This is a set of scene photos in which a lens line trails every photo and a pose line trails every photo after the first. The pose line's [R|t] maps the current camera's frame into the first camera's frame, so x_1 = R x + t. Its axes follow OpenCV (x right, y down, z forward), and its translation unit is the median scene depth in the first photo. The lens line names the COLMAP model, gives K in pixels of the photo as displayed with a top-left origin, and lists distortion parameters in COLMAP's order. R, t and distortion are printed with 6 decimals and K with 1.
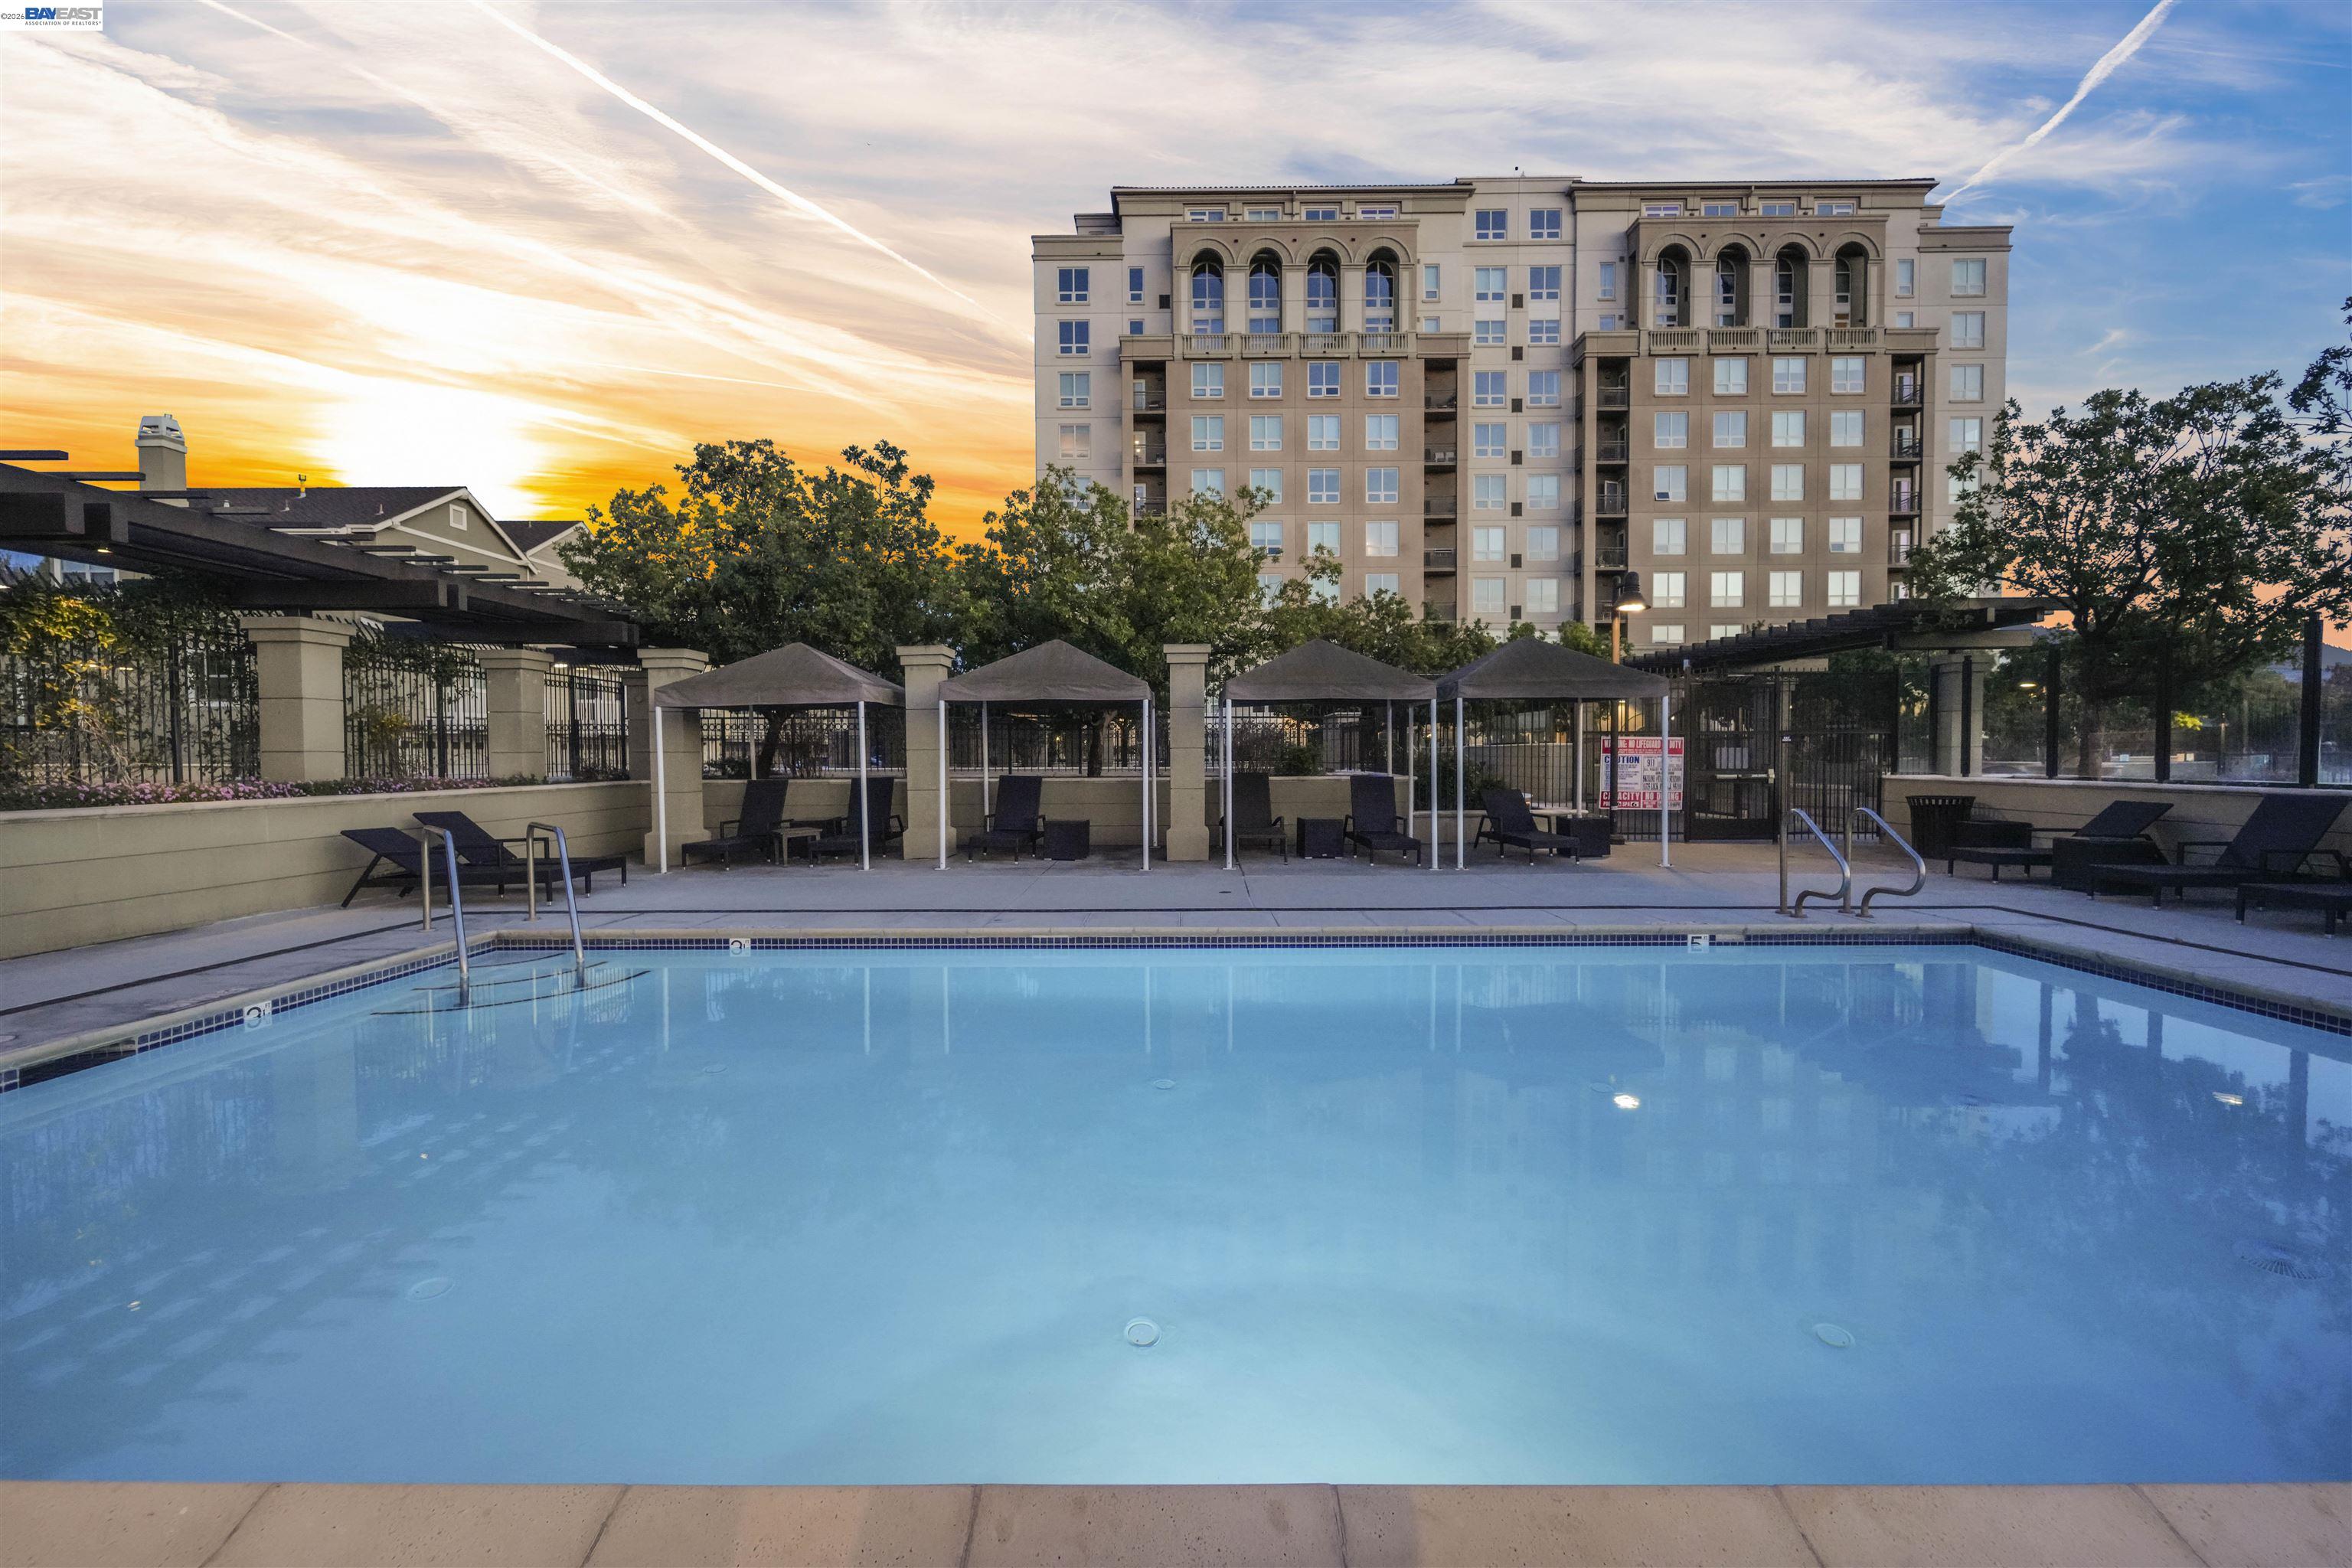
lens RADIAL K [[939.1, 0, 1176.0], [0, 939.1, 784.0], [0, 0, 1]] dist [0.001058, -0.000654]
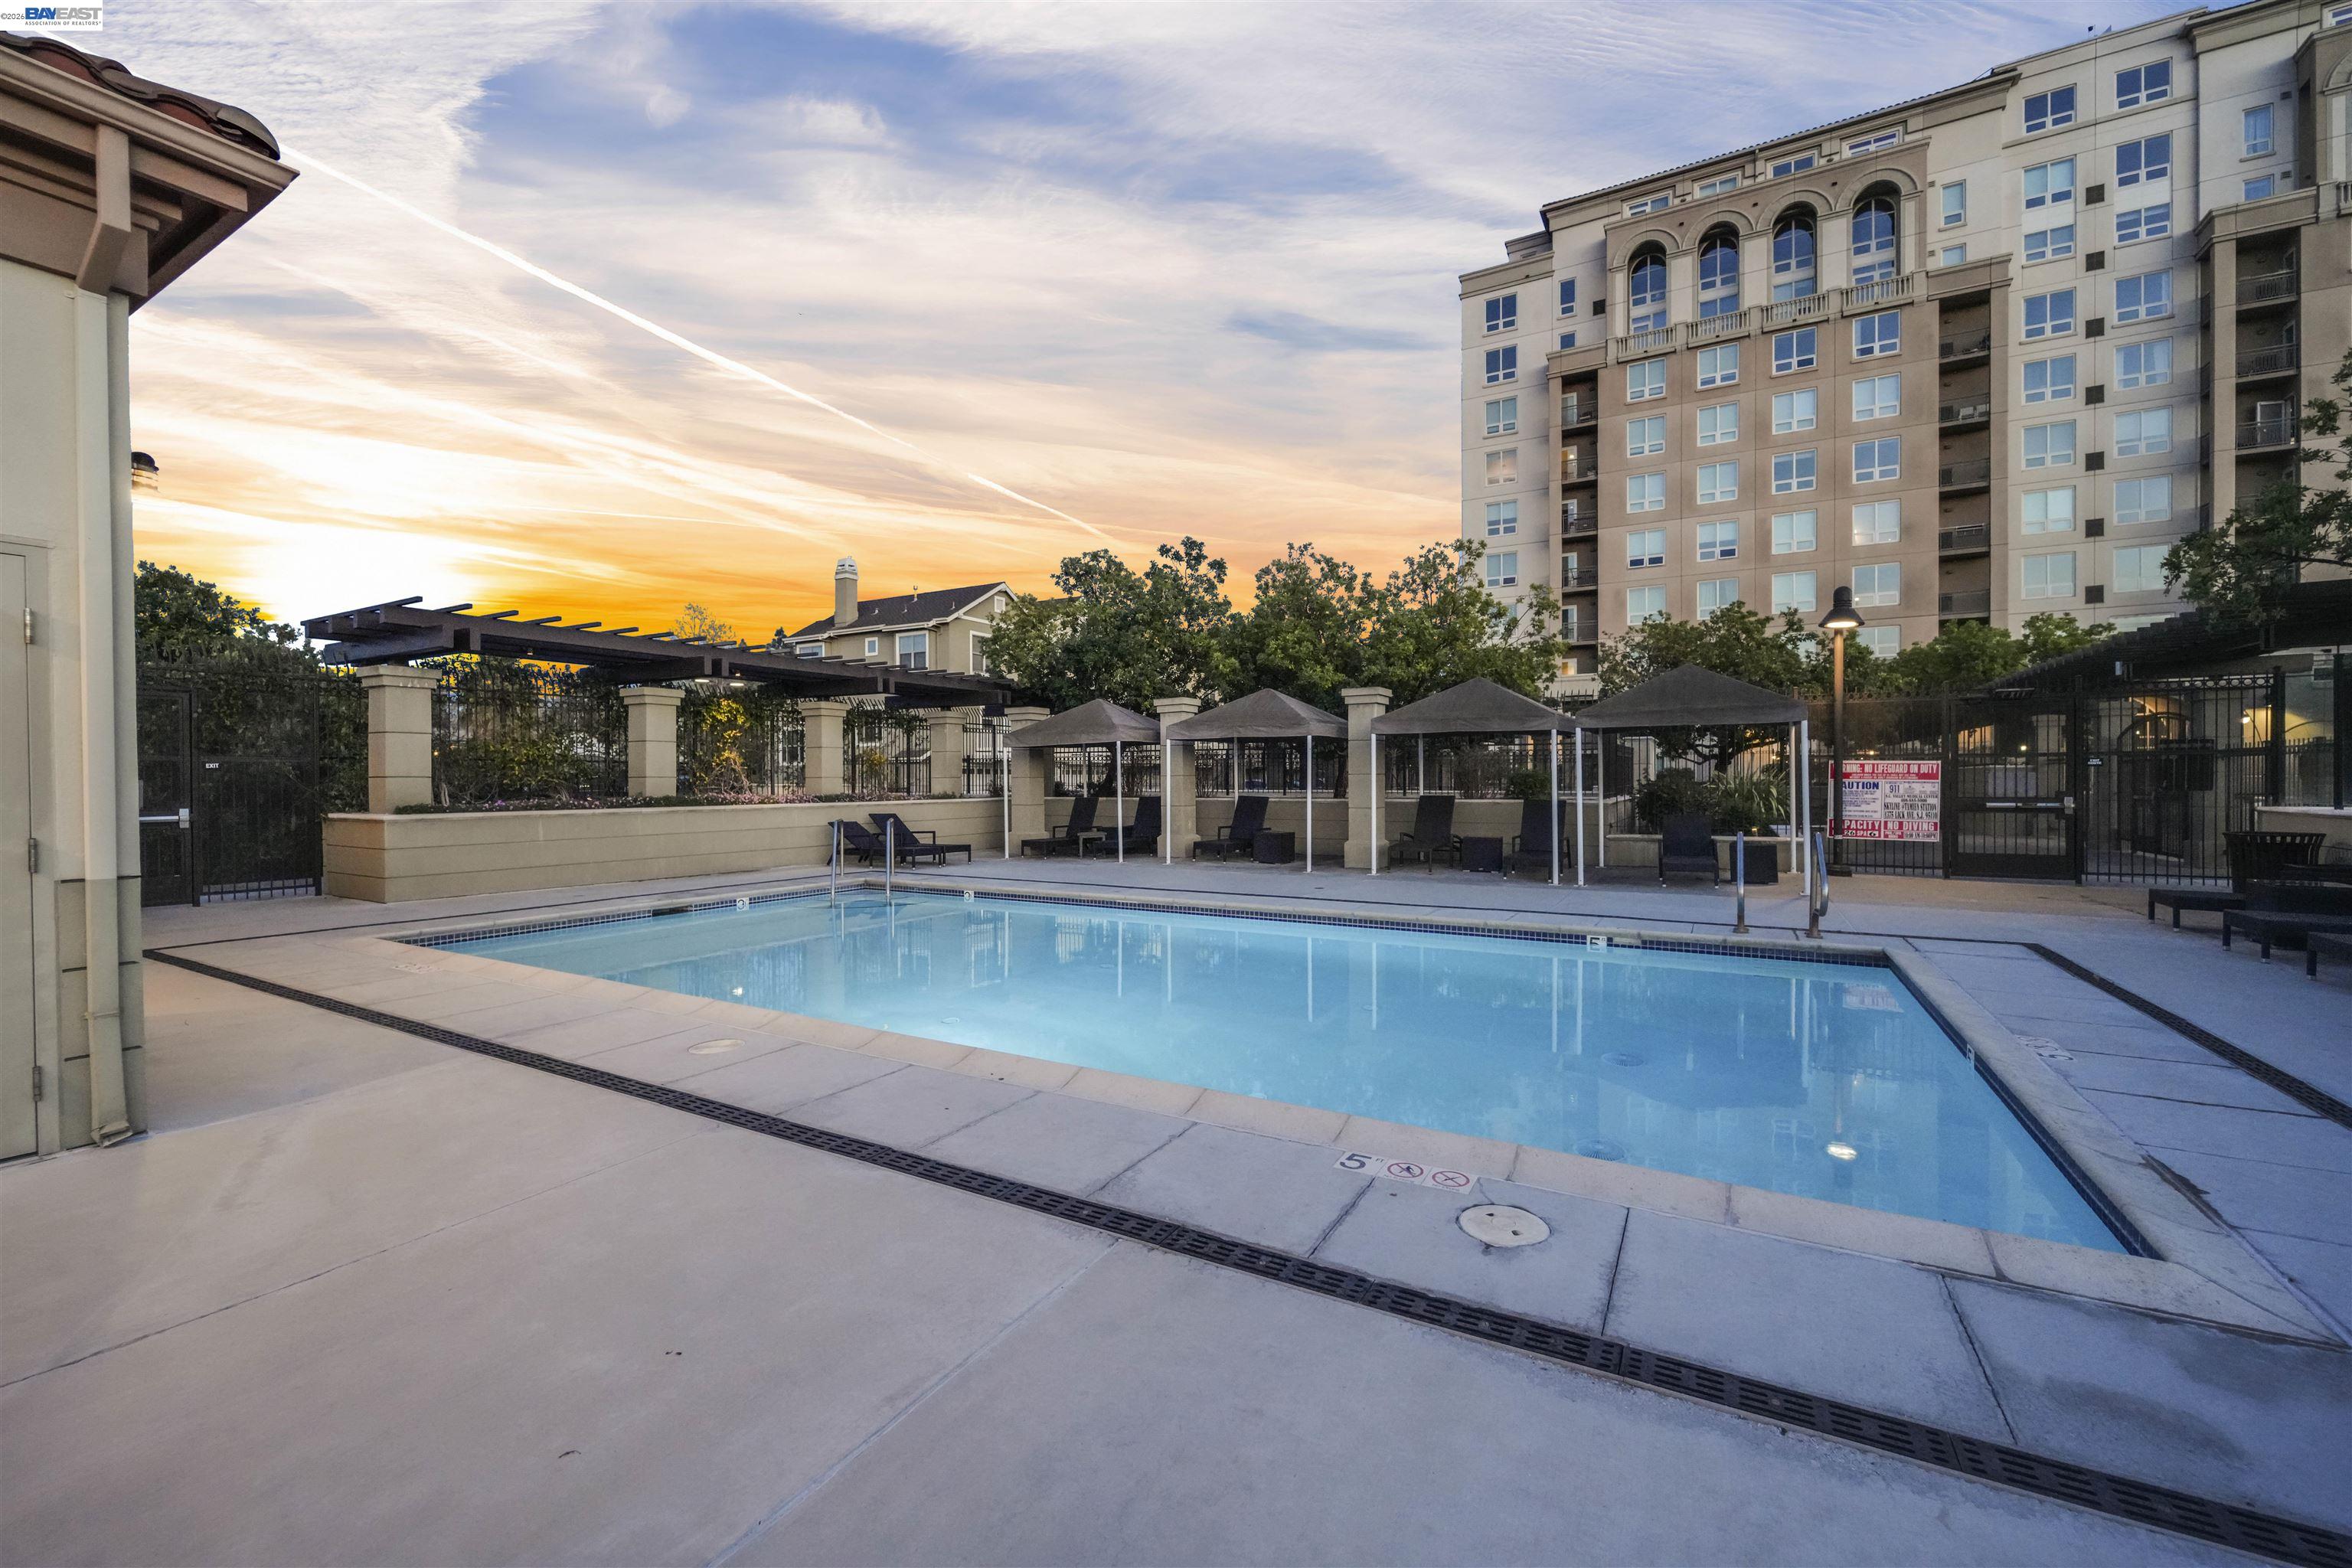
lens RADIAL K [[939.1, 0, 1176.0], [0, 939.1, 784.0], [0, 0, 1]] dist [0.001058, -0.000654]
pose [[0.869700, 0.003253, -0.493569, 0.090021], [-0.016127, 0.999632, -0.021829, 0.000948], [0.493316, 0.026945, 0.869433, -0.035271]]
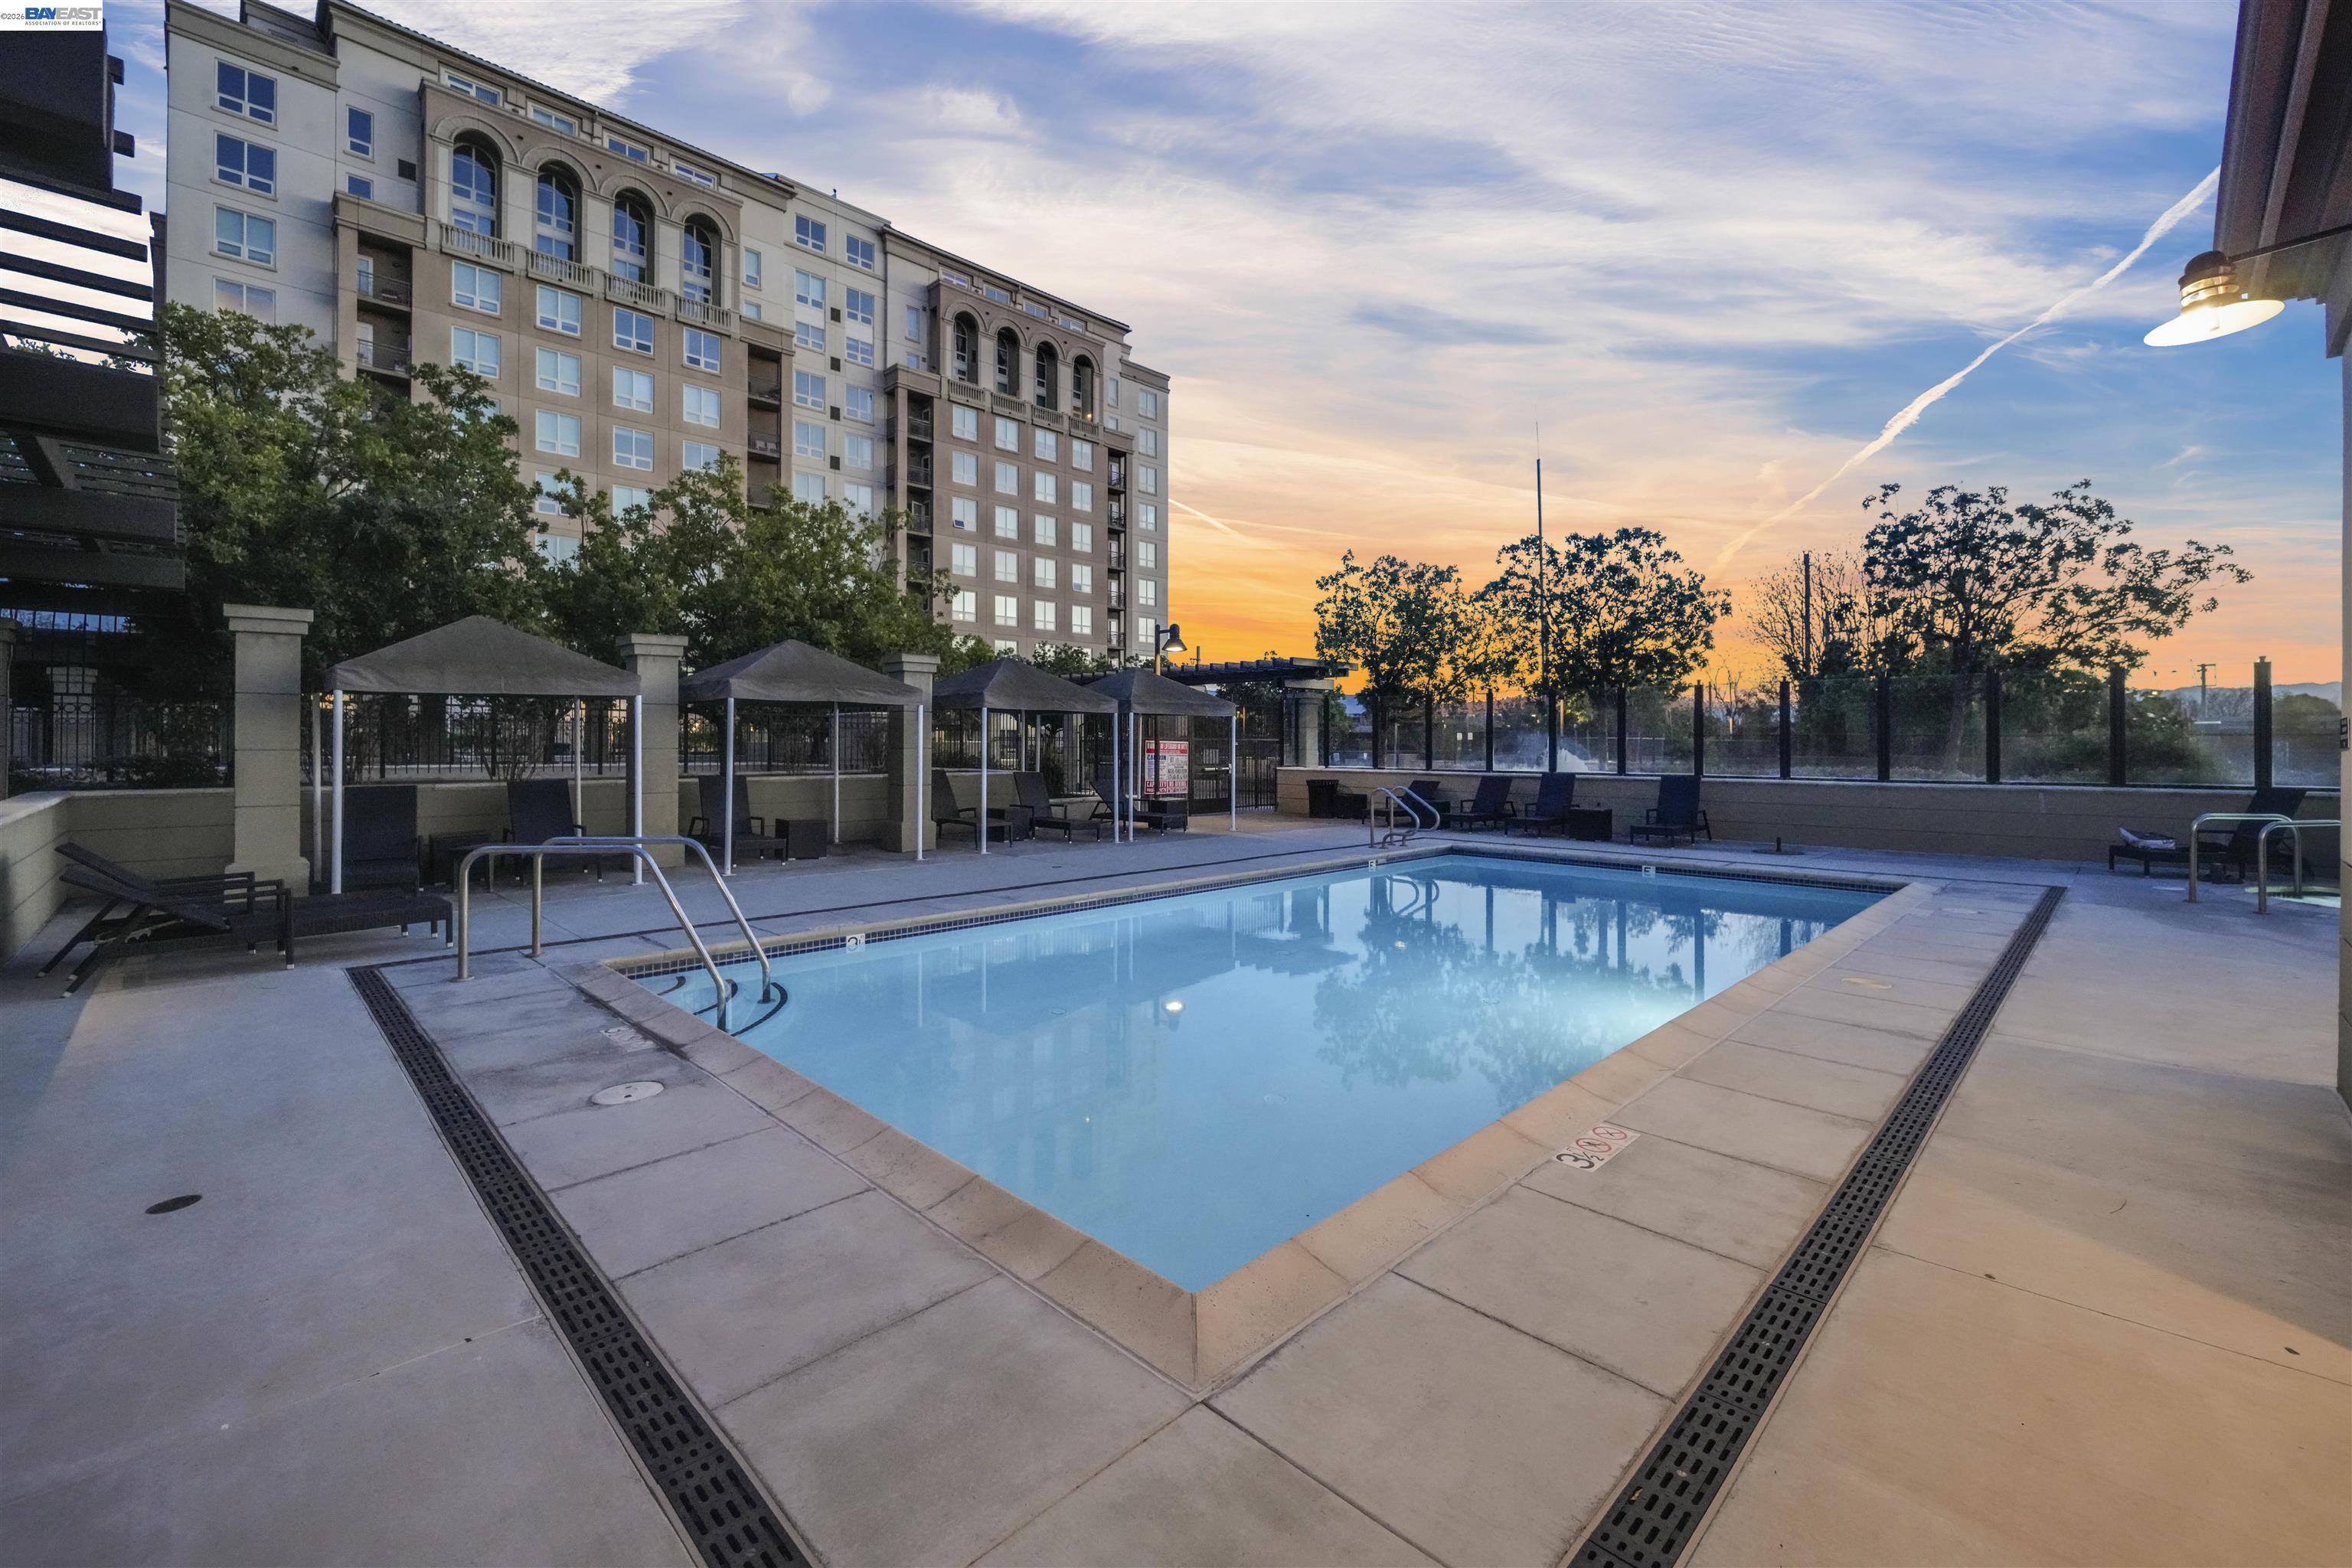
lens RADIAL K [[960.7, 0, 1164.6], [0, 960.7, 739.1], [0, 0, 1]] dist [-0.000889, -0.000168]
pose [[0.707605, 0.011299, 0.706518, -0.129543], [0.016049, 0.999357, -0.032056, -0.002078], [-0.706426, 0.034021, 0.706969, 0.001338]]
